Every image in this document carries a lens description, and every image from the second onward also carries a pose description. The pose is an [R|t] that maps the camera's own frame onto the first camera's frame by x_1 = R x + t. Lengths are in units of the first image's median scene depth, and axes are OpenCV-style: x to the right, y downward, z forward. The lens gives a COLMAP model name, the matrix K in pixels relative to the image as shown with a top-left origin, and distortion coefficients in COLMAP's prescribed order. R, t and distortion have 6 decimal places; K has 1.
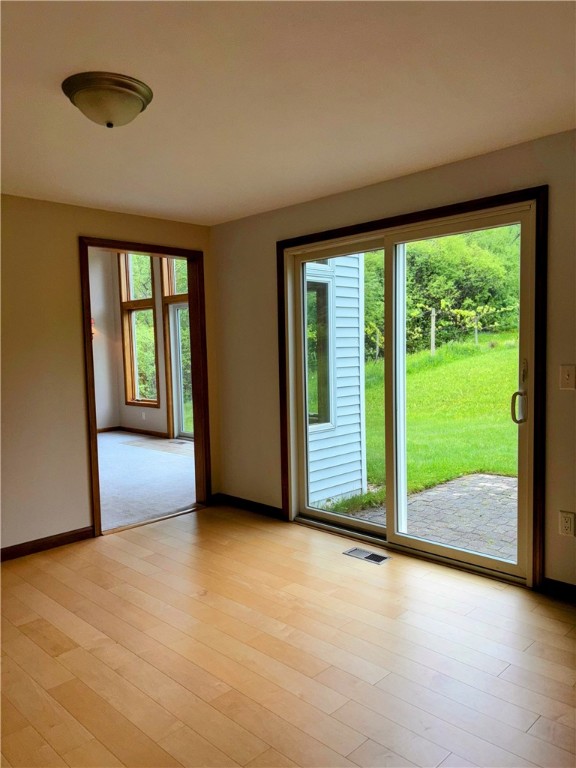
lens RADIAL K [[584.7, 0, 290.7], [0, 584.7, 390.8], [0, 0, 1]] dist [0.049352, -0.048023]
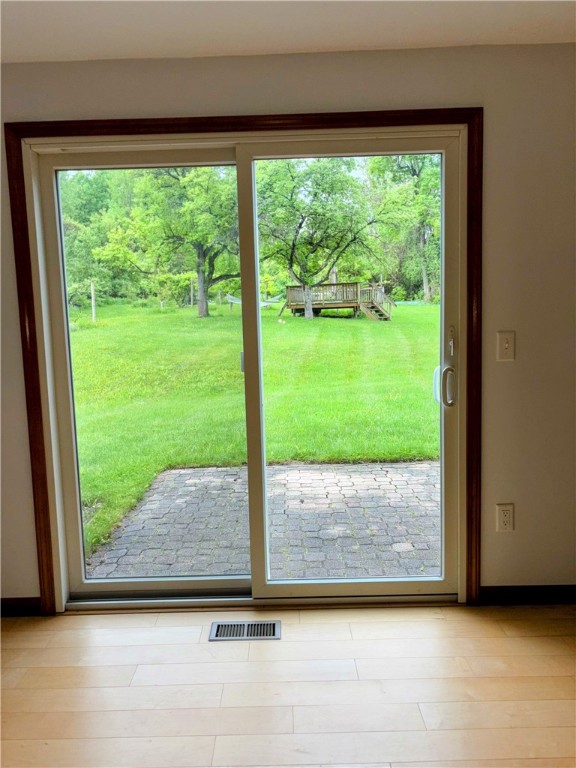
lens RADIAL K [[584.7, 0, 285.3], [0, 584.7, 381.9], [0, 0, 1]] dist [0.049352, -0.048023]
pose [[0.718268, -0.074456, 0.691771, -0.236609], [0.065447, 0.997079, 0.039362, -0.017733], [-0.692682, 0.017002, 0.721043, 0.423057]]
